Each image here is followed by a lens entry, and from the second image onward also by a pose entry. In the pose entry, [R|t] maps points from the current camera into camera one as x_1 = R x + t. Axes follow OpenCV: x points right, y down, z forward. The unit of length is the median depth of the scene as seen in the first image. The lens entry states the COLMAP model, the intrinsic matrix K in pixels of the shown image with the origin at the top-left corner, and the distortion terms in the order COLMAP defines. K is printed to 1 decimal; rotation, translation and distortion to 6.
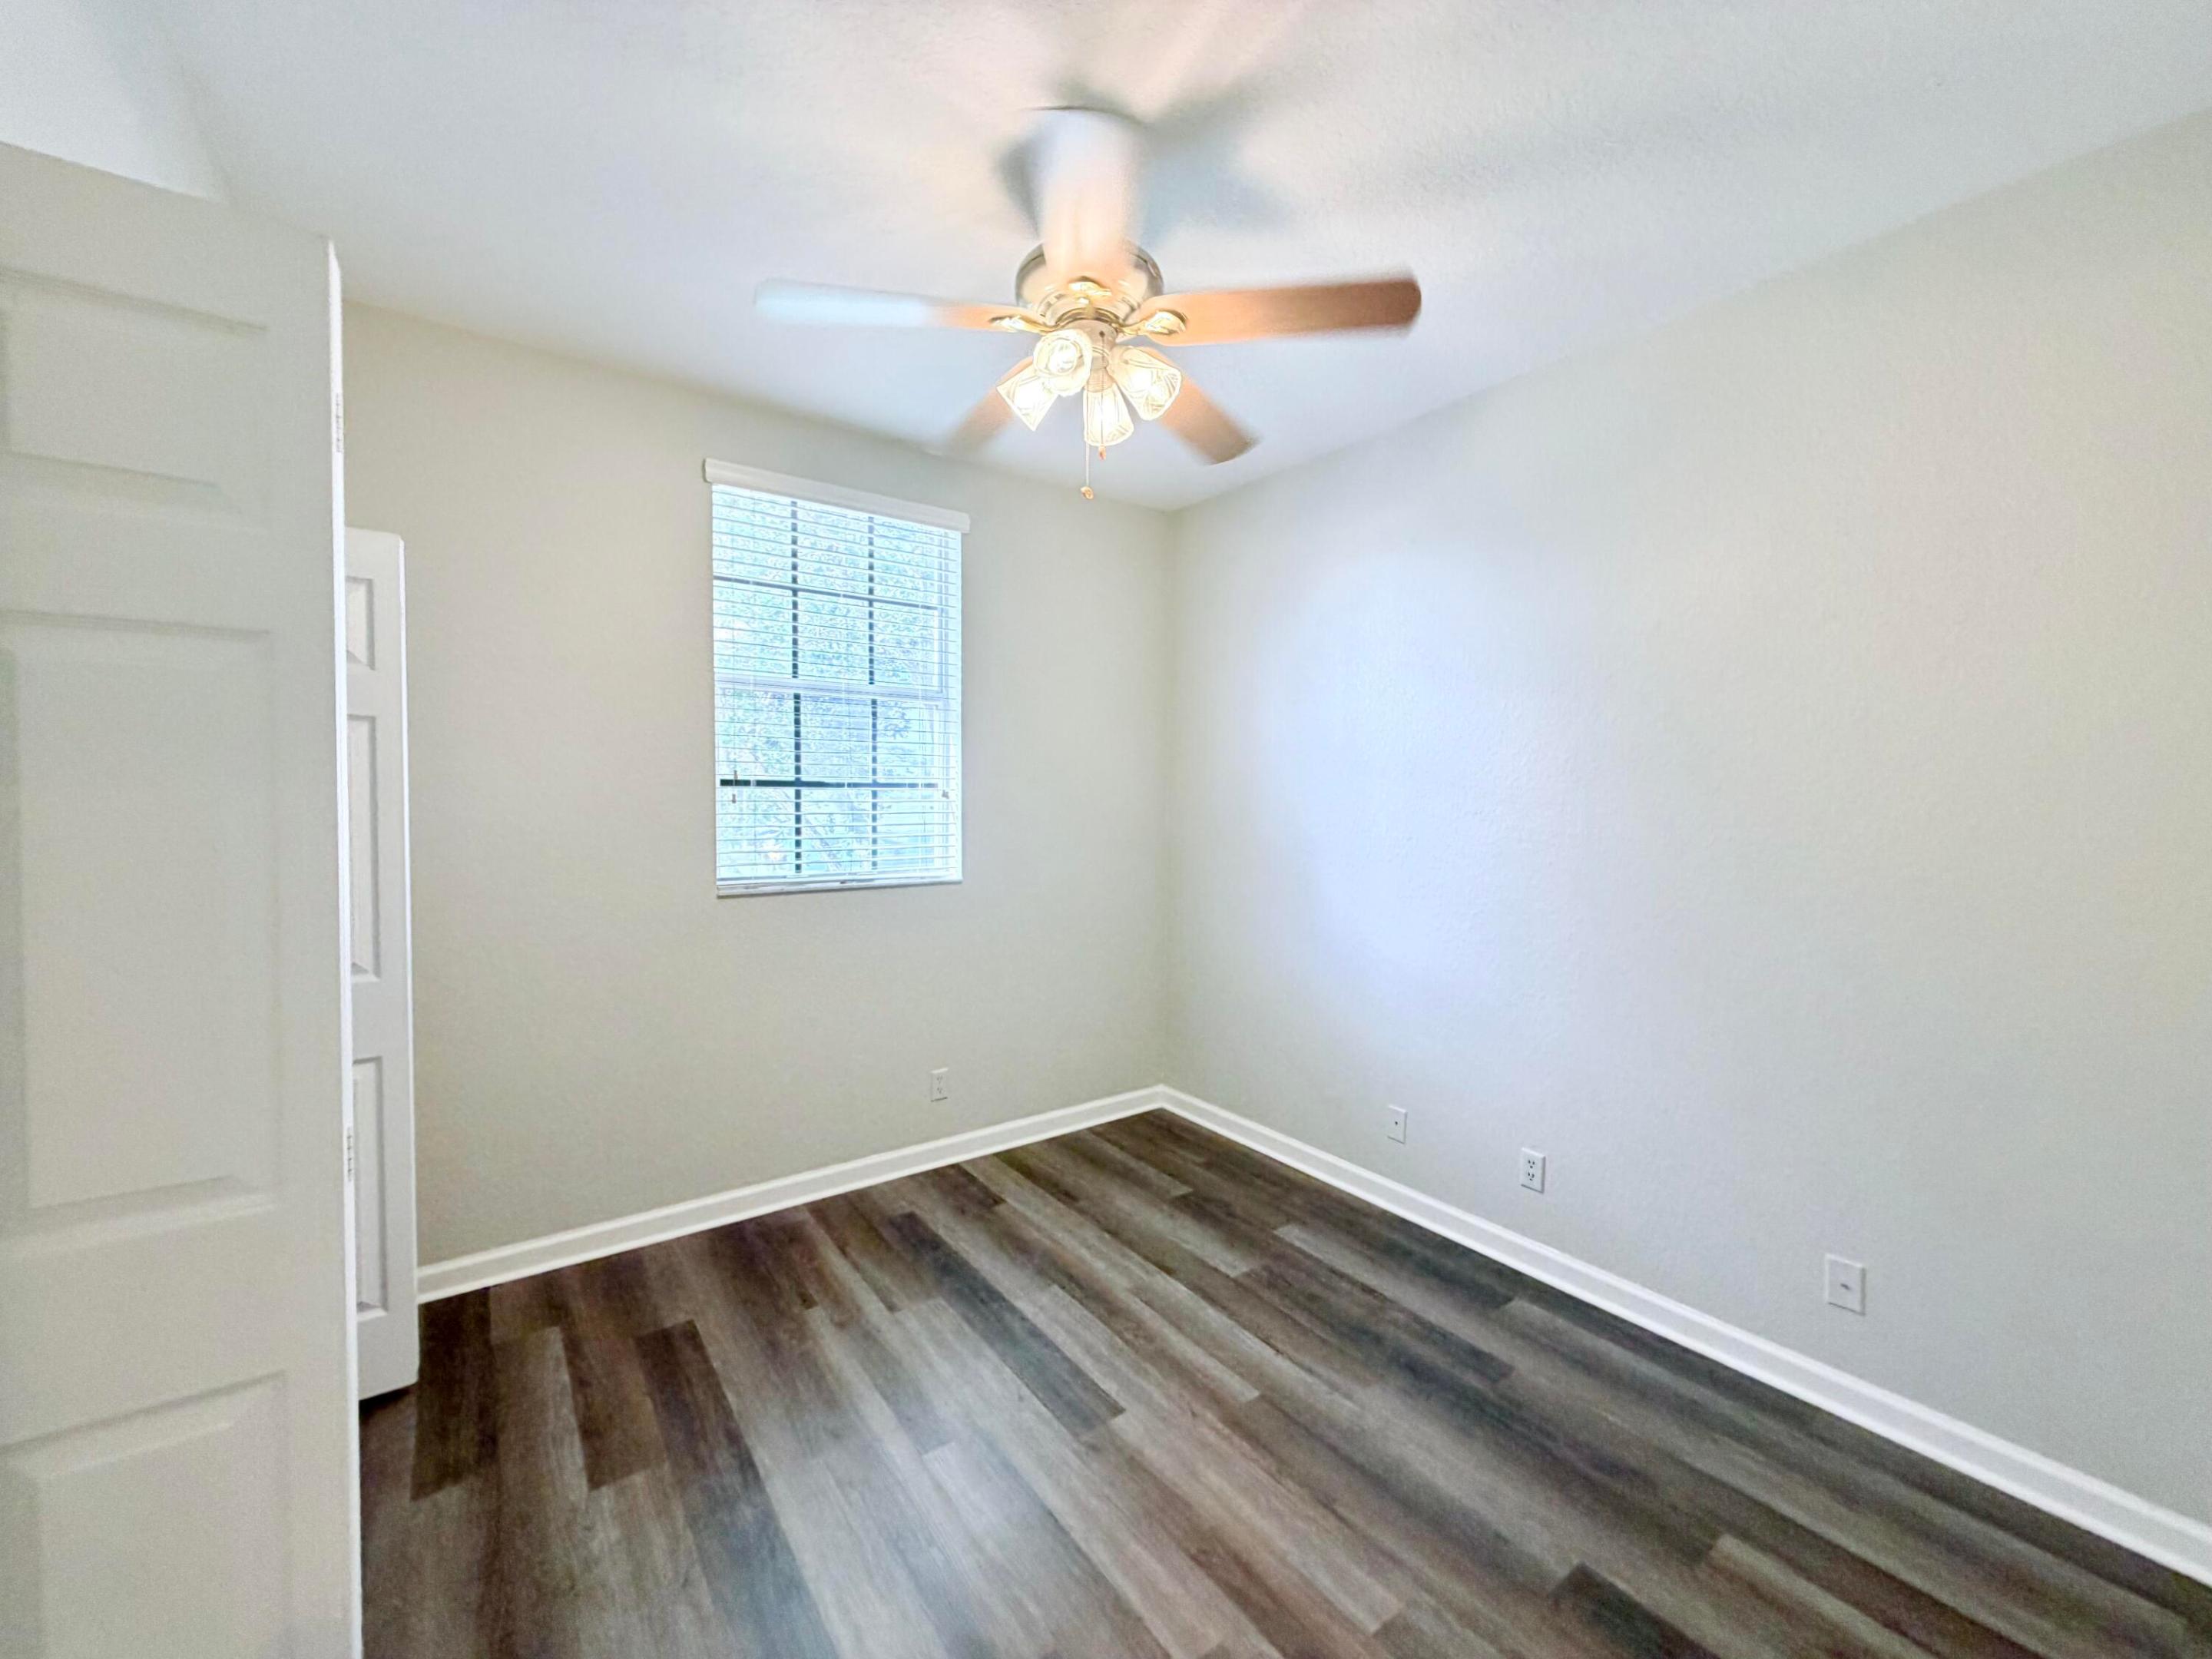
lens RADIAL K [[882.6, 0, 1099.9], [0, 882.6, 830.2], [0, 0, 1]] dist [0.001570, -0.000348]
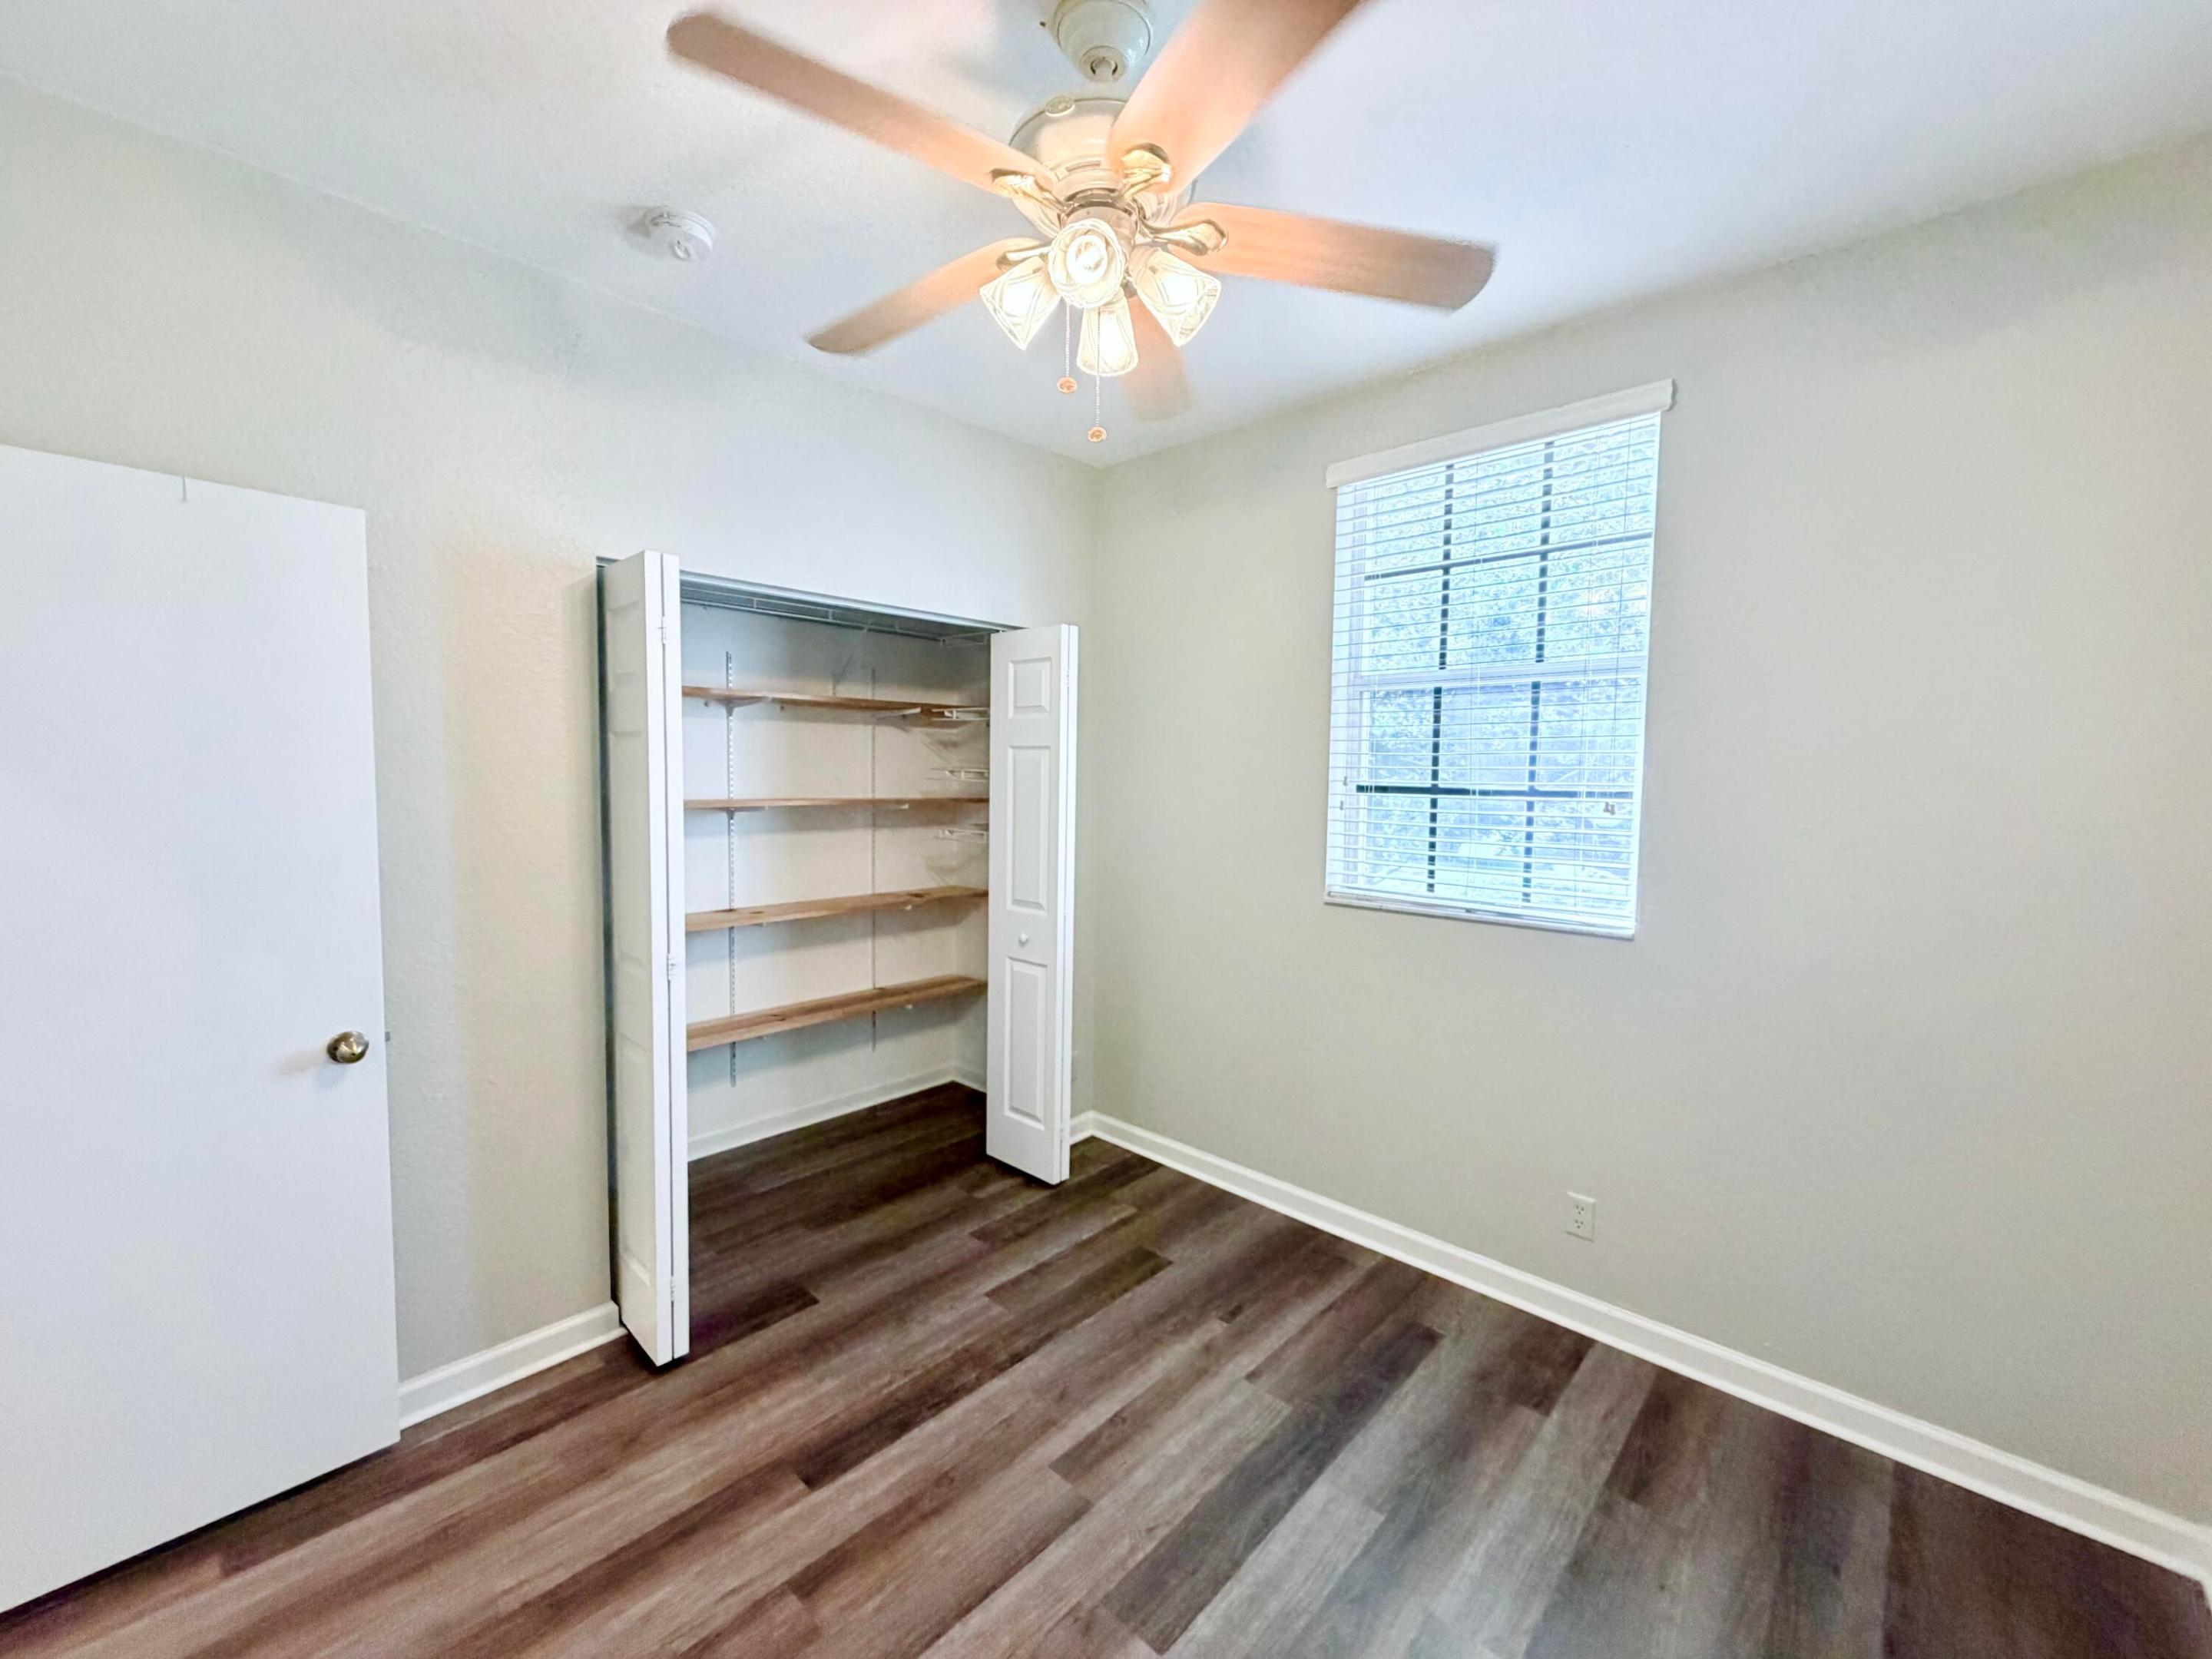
lens RADIAL K [[883.3, 0, 1105.9], [0, 883.3, 834.2], [0, 0, 1]] dist [-0.000202, -0.000021]
pose [[0.182135, 0.064592, -0.981150, 0.485503], [-0.046909, 0.997275, 0.056946, -0.046809], [0.982154, 0.035653, 0.184668, 0.548423]]
